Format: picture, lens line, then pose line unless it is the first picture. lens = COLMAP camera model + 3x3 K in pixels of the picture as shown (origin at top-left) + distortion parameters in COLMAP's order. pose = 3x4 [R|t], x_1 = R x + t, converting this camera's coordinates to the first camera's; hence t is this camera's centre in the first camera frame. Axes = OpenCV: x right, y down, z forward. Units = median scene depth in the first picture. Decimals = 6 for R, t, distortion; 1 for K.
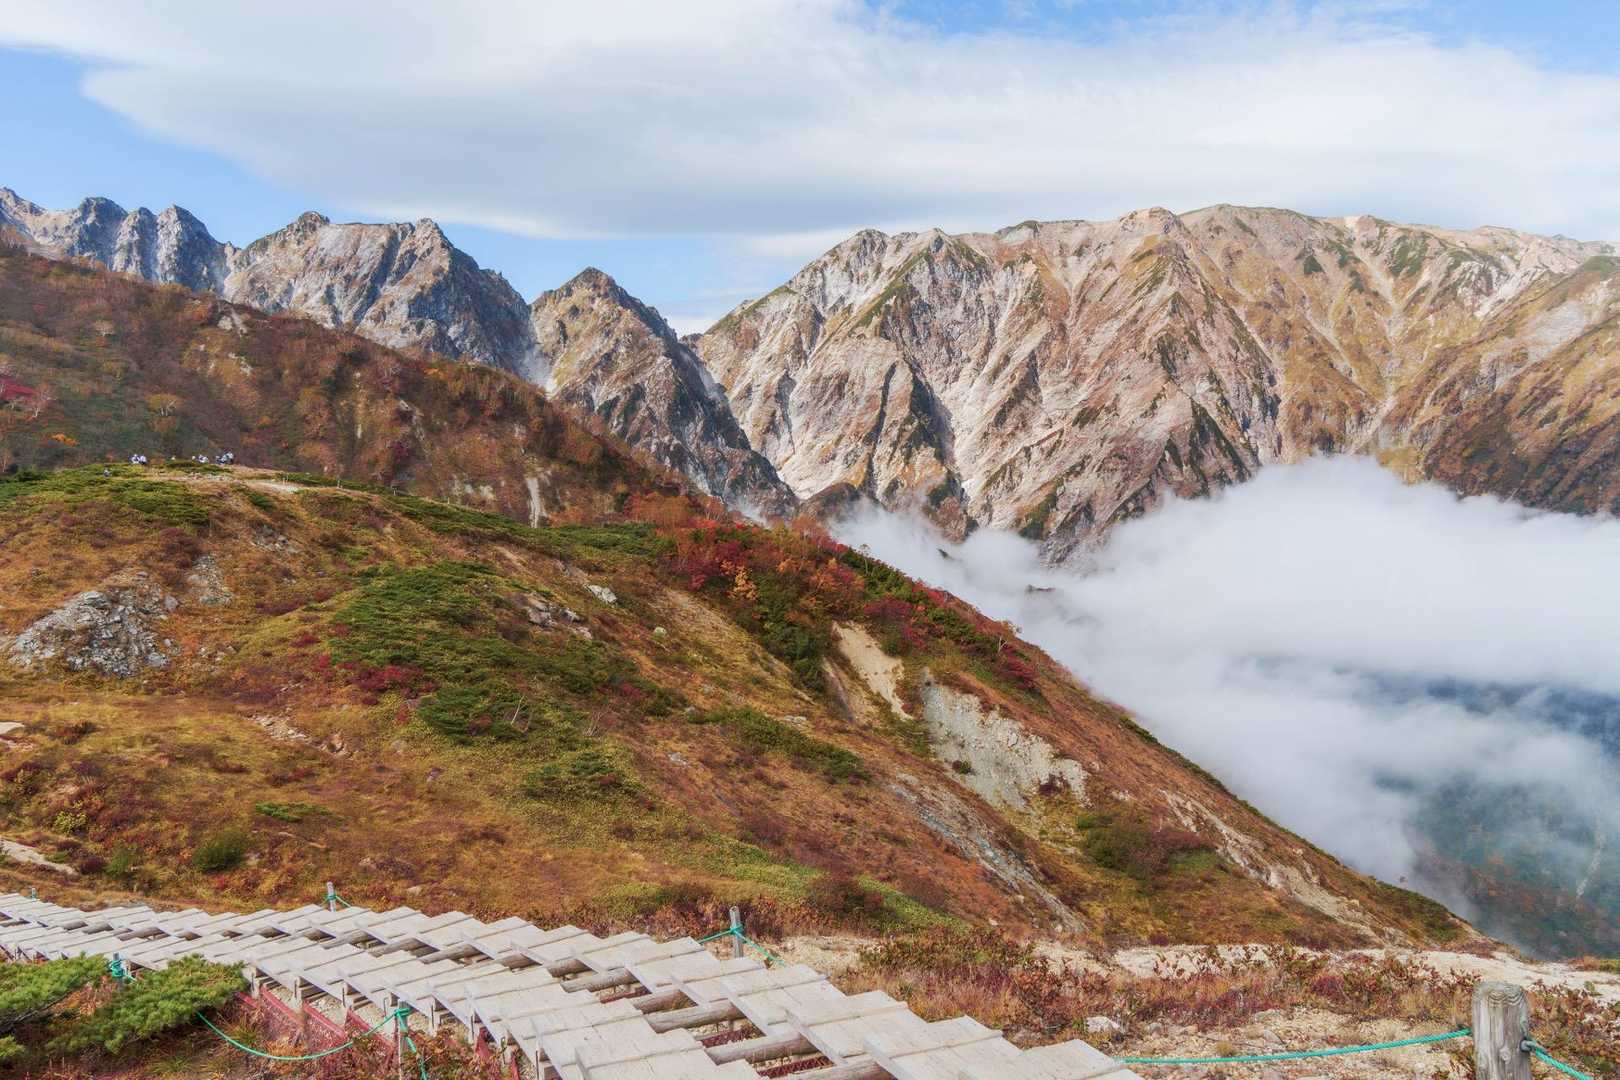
lens RADIAL K [[1279.1, 0, 812.4], [0, 1279.1, 537.0], [0, 0, 1]] dist [-0.014068, -0.004732]
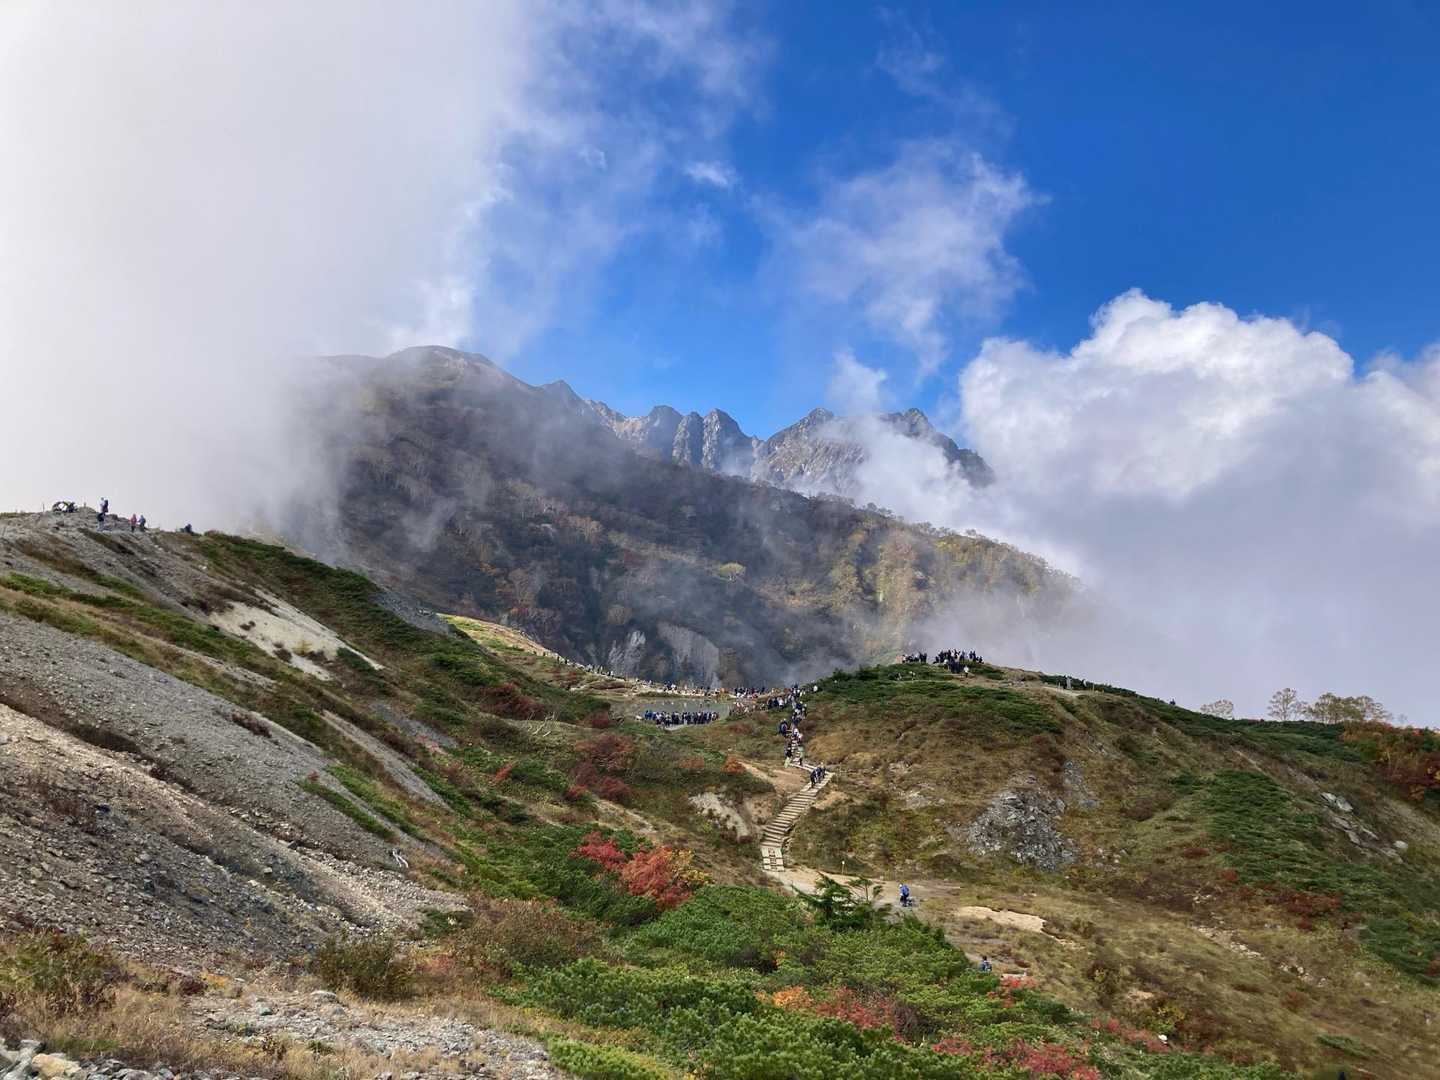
lens RADIAL K [[1148.5, 0, 718.3], [0, 1148.5, 542.1], [0, 0, 1]] dist [-0.003116, -0.007013]
pose [[0.898598, -0.004958, -0.438744, -0.199752], [-0.050067, 0.992246, -0.113756, -0.033048], [0.435907, 0.124187, 0.891383, -0.073142]]
